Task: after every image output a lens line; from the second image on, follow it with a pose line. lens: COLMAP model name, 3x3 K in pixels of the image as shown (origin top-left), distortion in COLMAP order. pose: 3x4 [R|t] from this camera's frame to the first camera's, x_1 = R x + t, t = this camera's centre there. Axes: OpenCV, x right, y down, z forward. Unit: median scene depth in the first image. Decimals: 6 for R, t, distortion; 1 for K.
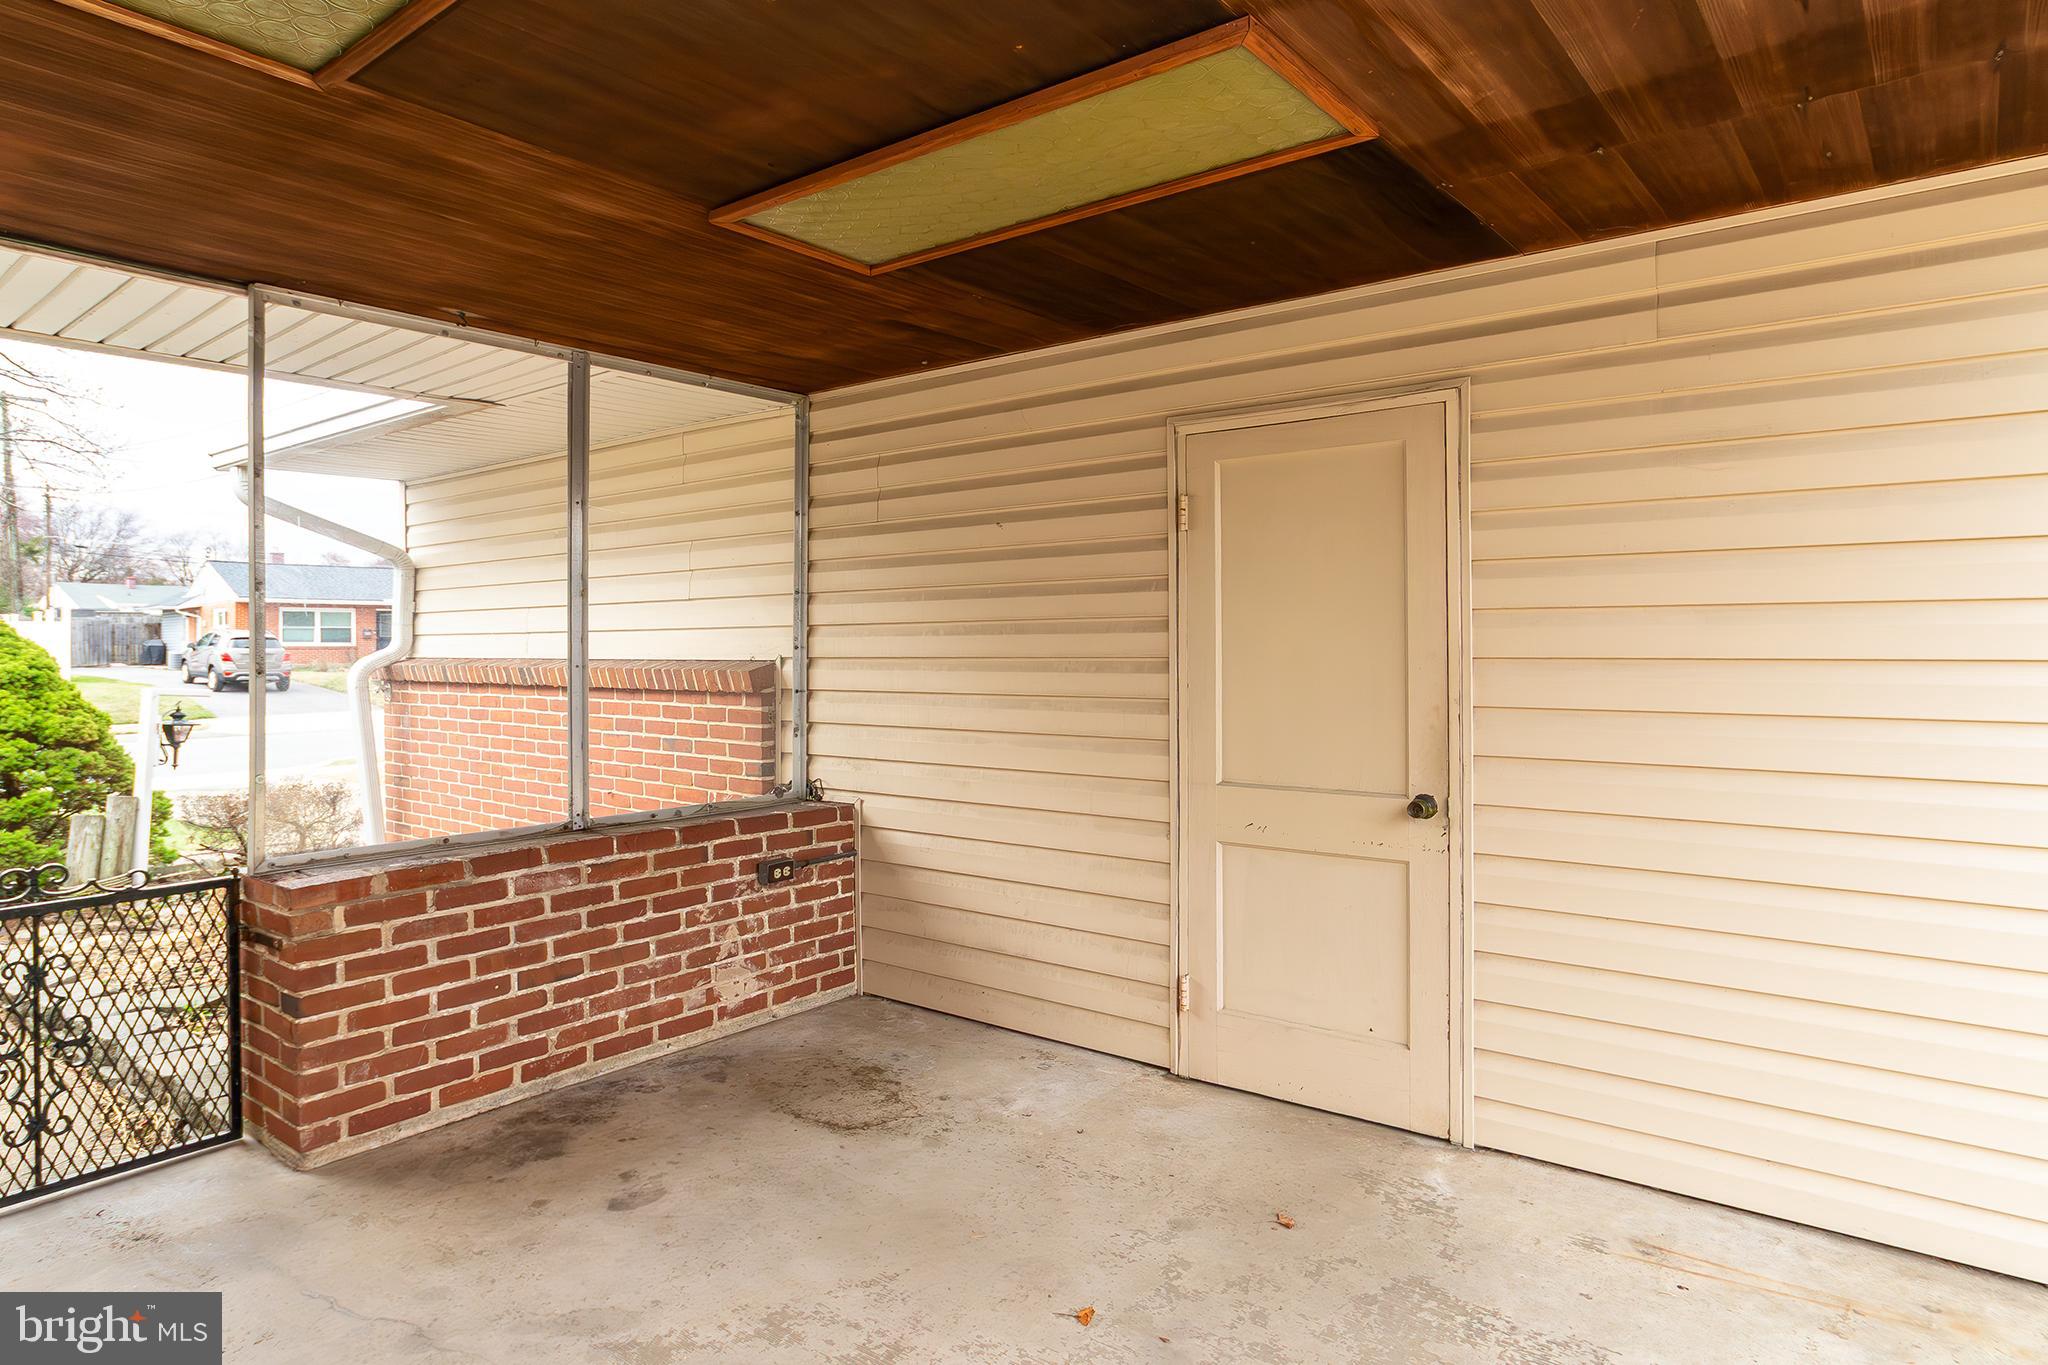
lens RADIAL K [[1133.0, 0, 1026.6], [0, 1133.0, 666.0], [0, 0, 1]] dist [-0.034651, 0.021947]
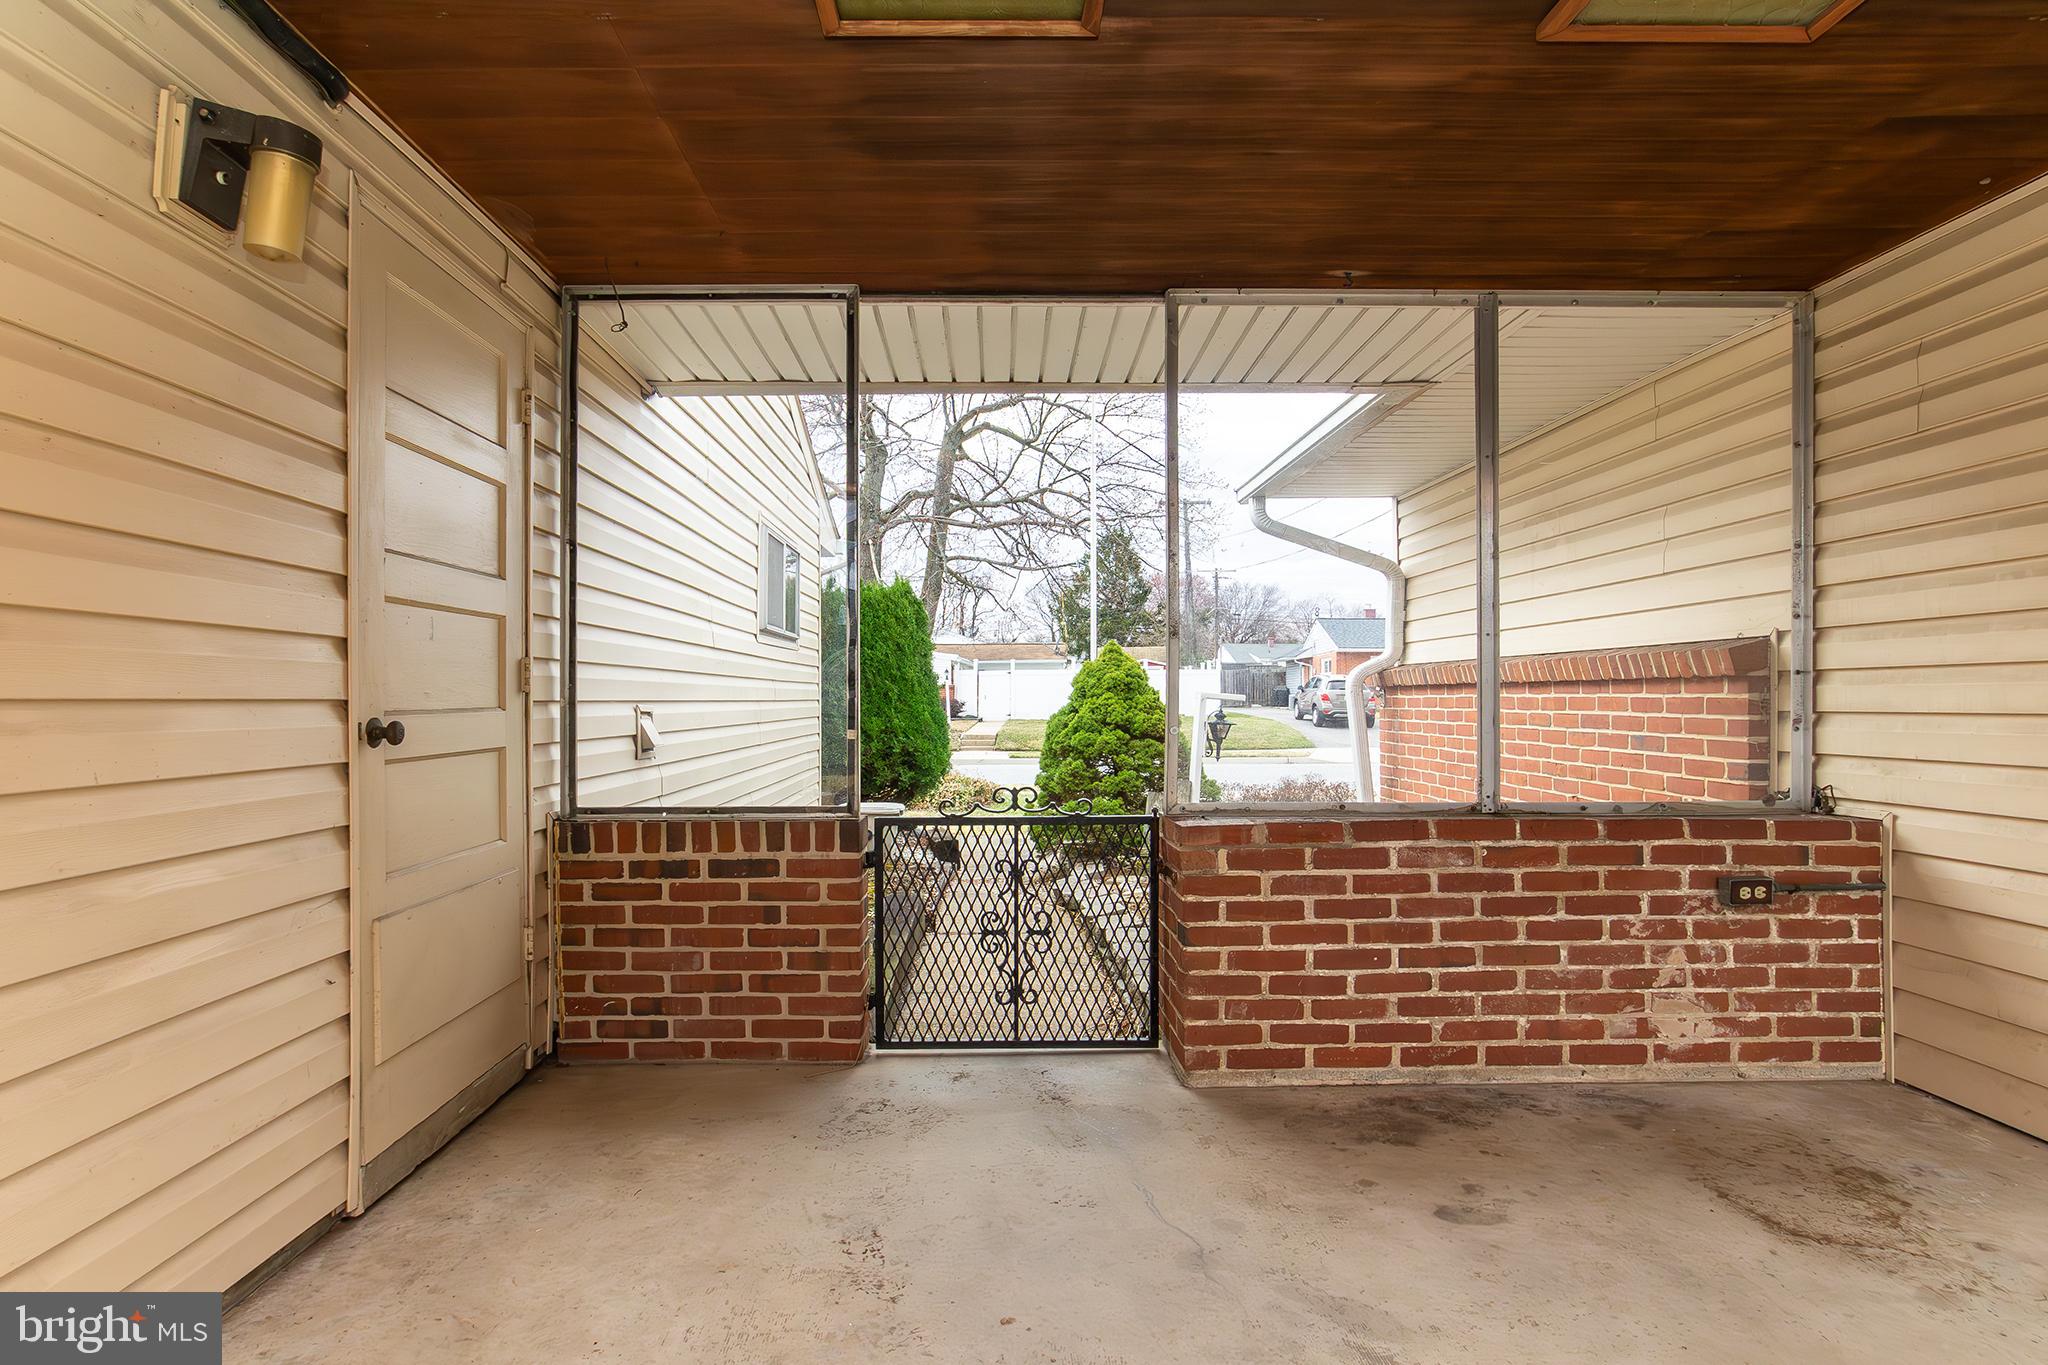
lens RADIAL K [[1133.0, 0, 1024.4], [0, 1133.0, 692.8], [0, 0, 1]] dist [-0.034651, 0.021947]
pose [[0.633761, -0.009012, -0.773477, 0.074764], [-0.000446, 0.999928, -0.012015, 0.062486], [0.773529, 0.007959, 0.633711, 0.138358]]
